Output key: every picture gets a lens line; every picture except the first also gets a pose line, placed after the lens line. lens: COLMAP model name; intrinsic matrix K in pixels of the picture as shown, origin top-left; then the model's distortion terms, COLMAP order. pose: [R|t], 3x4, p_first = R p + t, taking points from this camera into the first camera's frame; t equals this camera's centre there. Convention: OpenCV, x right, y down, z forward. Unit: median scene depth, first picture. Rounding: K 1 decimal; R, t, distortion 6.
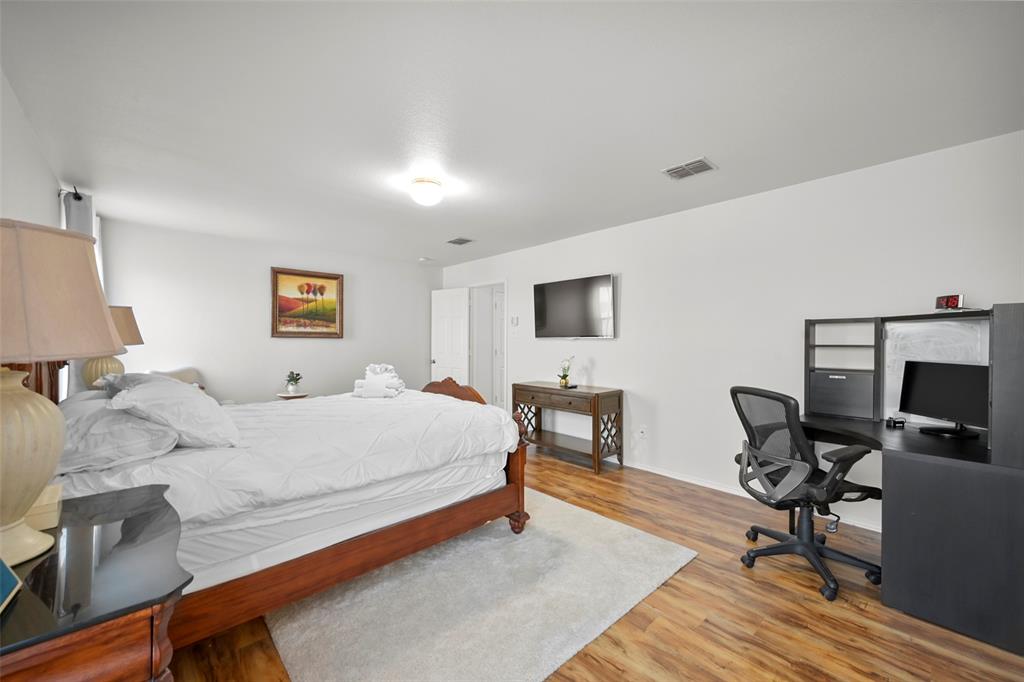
lens RADIAL K [[400.5, 0, 510.7], [0, 400.5, 343.4], [0, 0, 1]] dist [-0.000407, -0.000012]
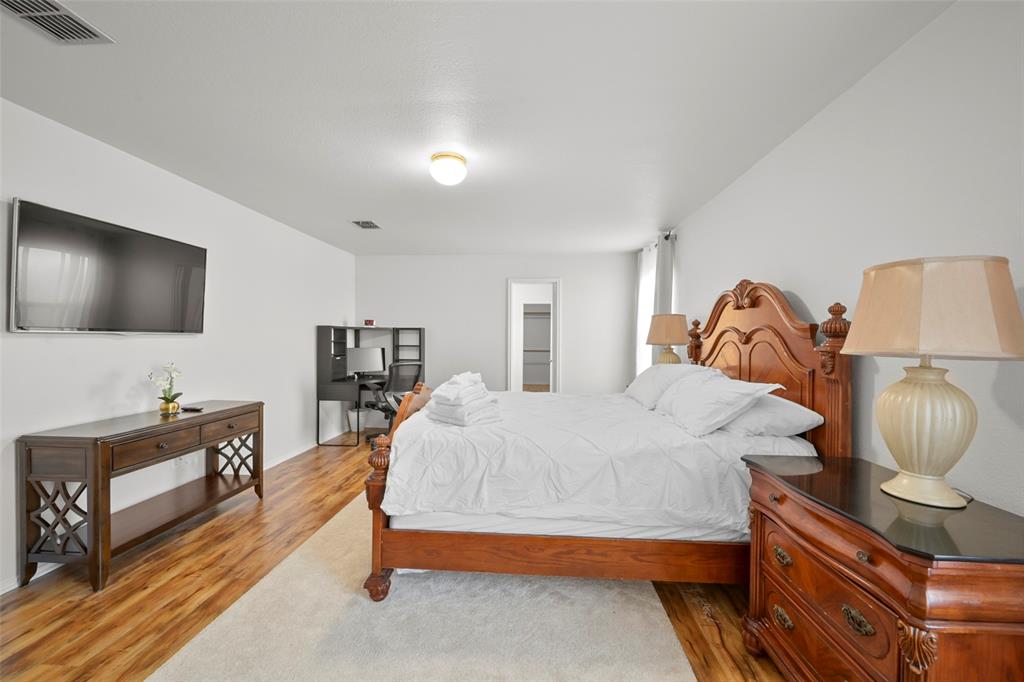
lens RADIAL K [[403.5, 0, 513.9], [0, 403.5, 340.0], [0, 0, 1]] dist [-0.002805, -0.000164]
pose [[-0.691813, -0.008251, 0.722030, -0.547395], [-0.003981, 0.999963, 0.007613, -0.008277], [-0.722066, 0.002392, -0.691820, 0.872529]]
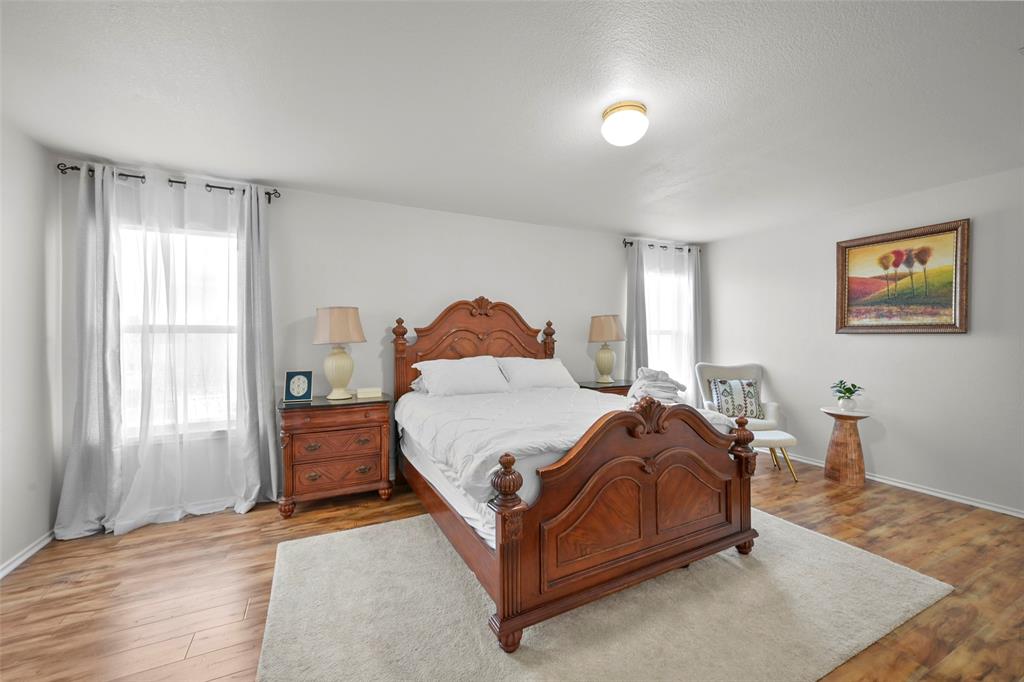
lens RADIAL K [[403.5, 0, 512.3], [0, 403.5, 339.5], [0, 0, 1]] dist [-0.002805, -0.000164]
pose [[-0.268732, 0.004654, -0.963204, 0.308559], [-0.002025, 0.999983, 0.005397, -0.006279], [0.963213, 0.003401, -0.268719, 0.578510]]
